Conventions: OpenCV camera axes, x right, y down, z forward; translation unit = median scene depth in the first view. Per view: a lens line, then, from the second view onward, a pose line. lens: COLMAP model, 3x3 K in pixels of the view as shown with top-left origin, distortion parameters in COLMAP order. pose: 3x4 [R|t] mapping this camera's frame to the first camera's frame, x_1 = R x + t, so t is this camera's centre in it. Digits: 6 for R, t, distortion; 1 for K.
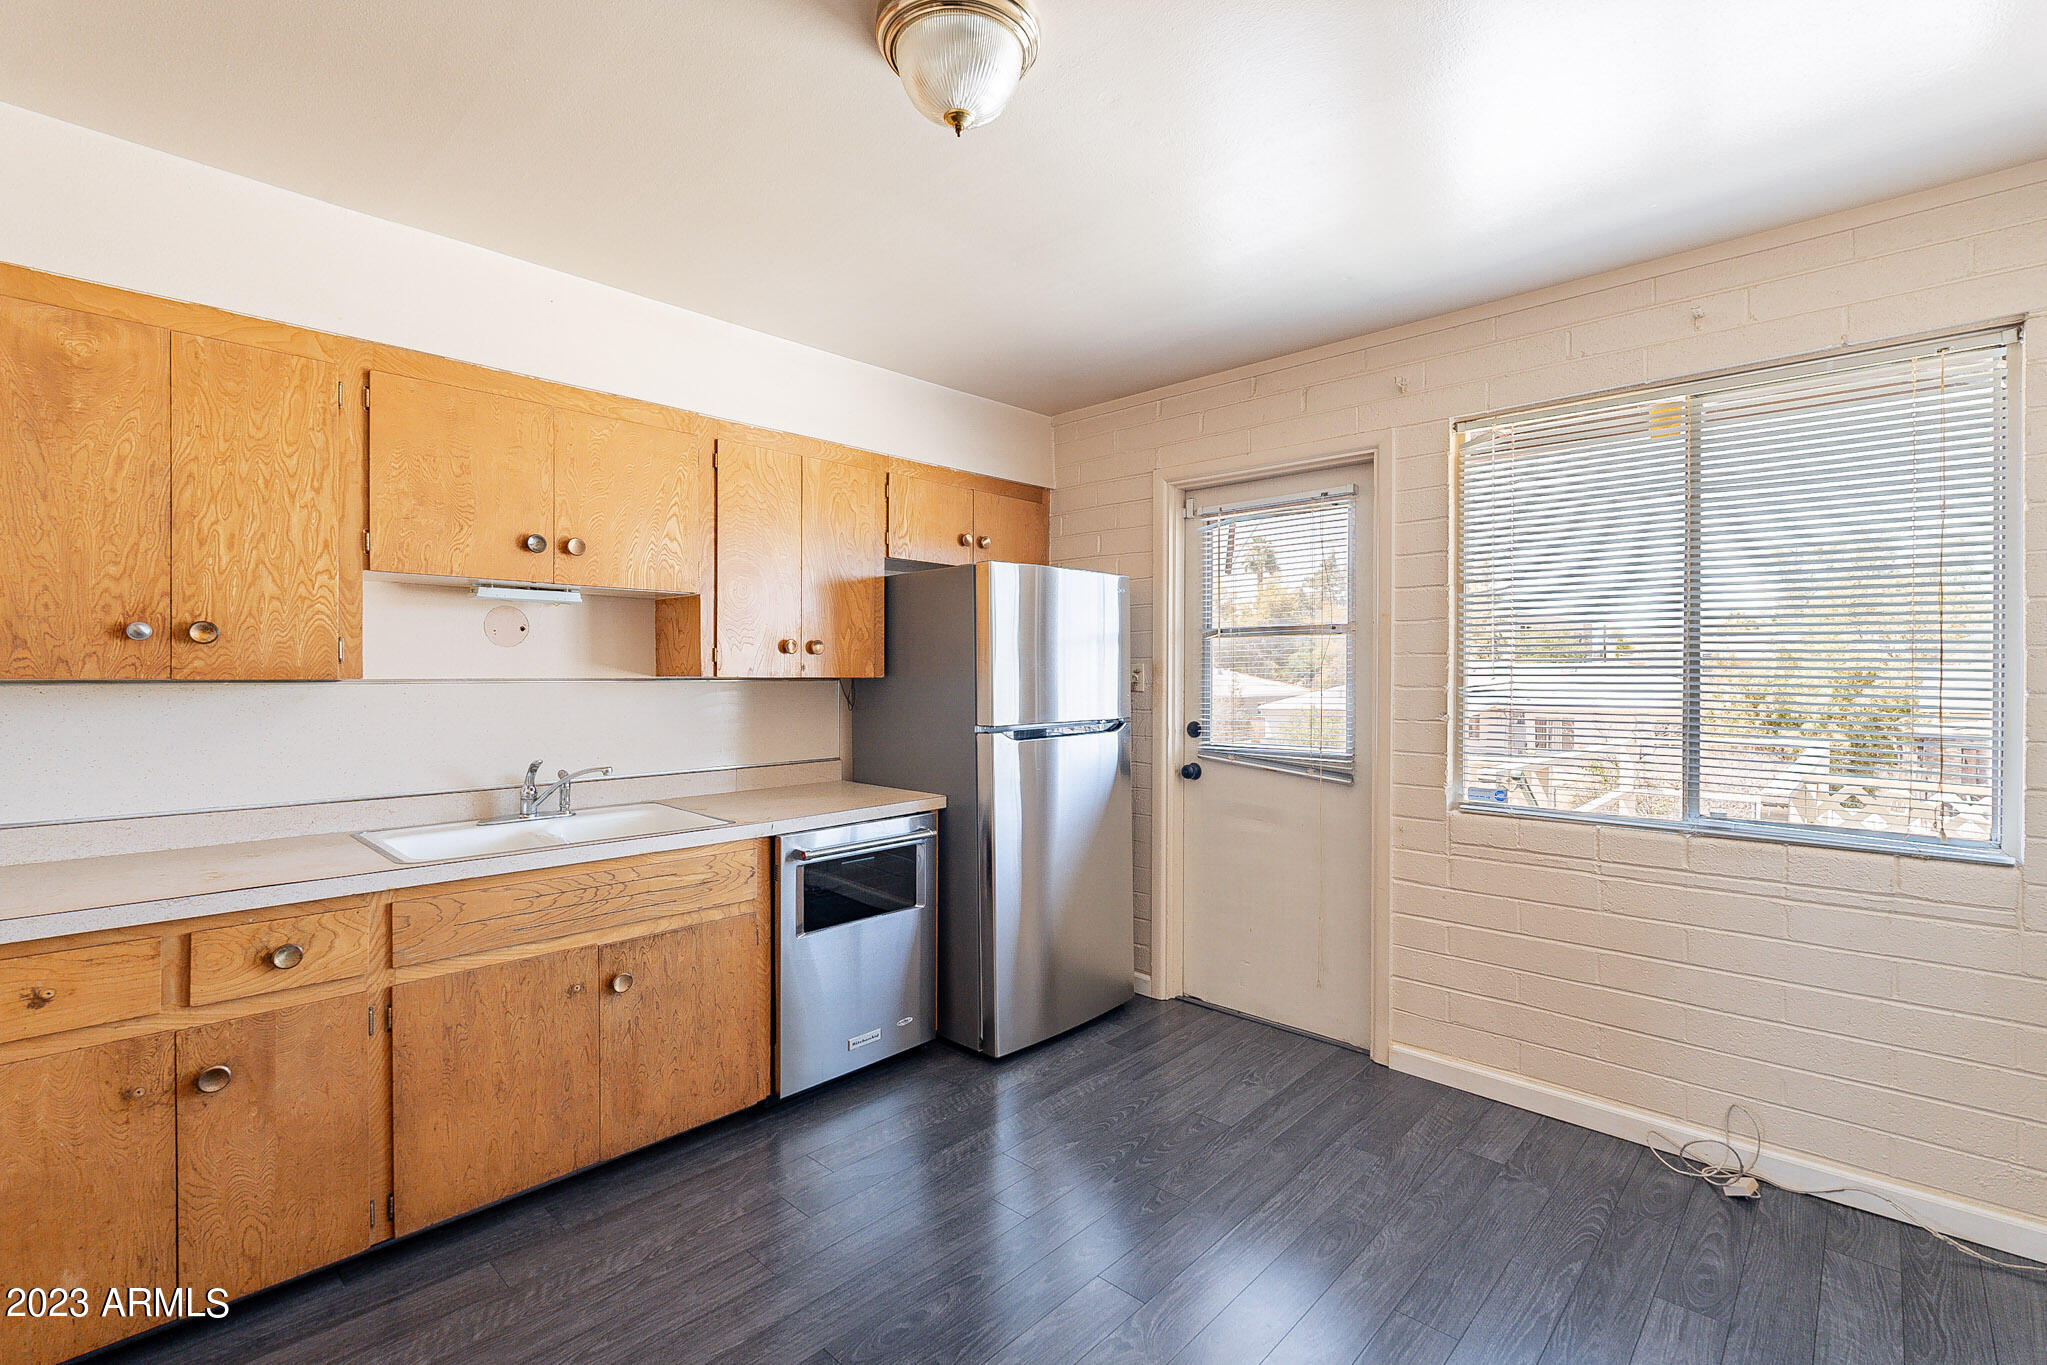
lens RADIAL K [[907.8, 0, 1027.6], [0, 907.8, 679.0], [0, 0, 1]] dist [-0.003134, 0.000042]
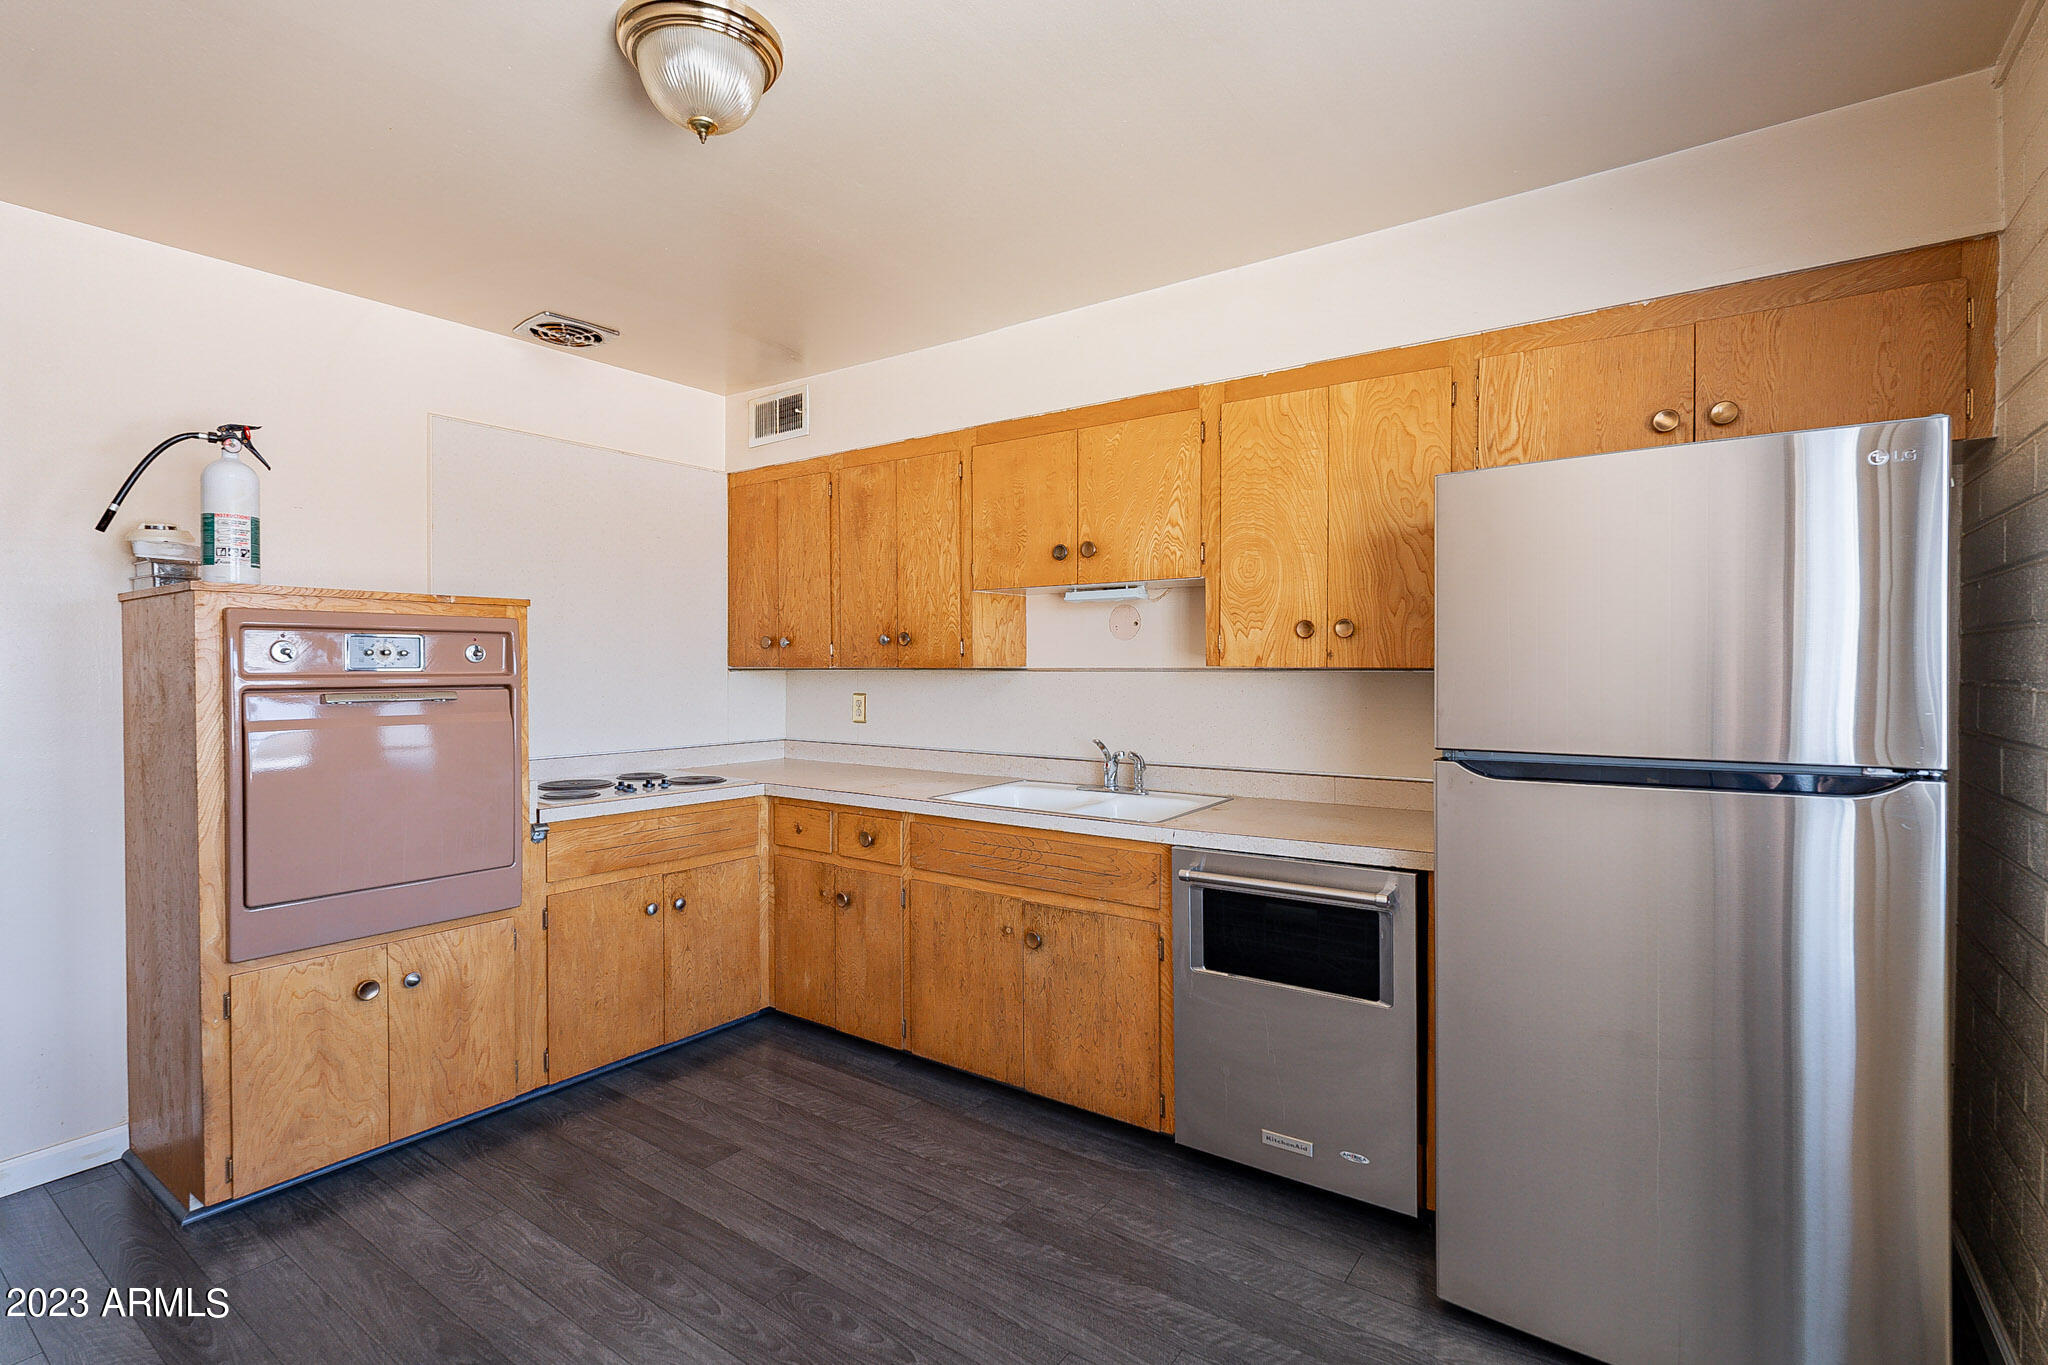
lens RADIAL K [[973.2, 0, 1025.8], [0, 973.2, 677.5], [0, 0, 1]] dist [-0.007693, 0.000506]
pose [[0.134547, 0.011296, -0.990843, 0.763251], [-0.003947, 0.999933, 0.010864, -0.001519], [0.990899, 0.002449, 0.134583, 0.860243]]
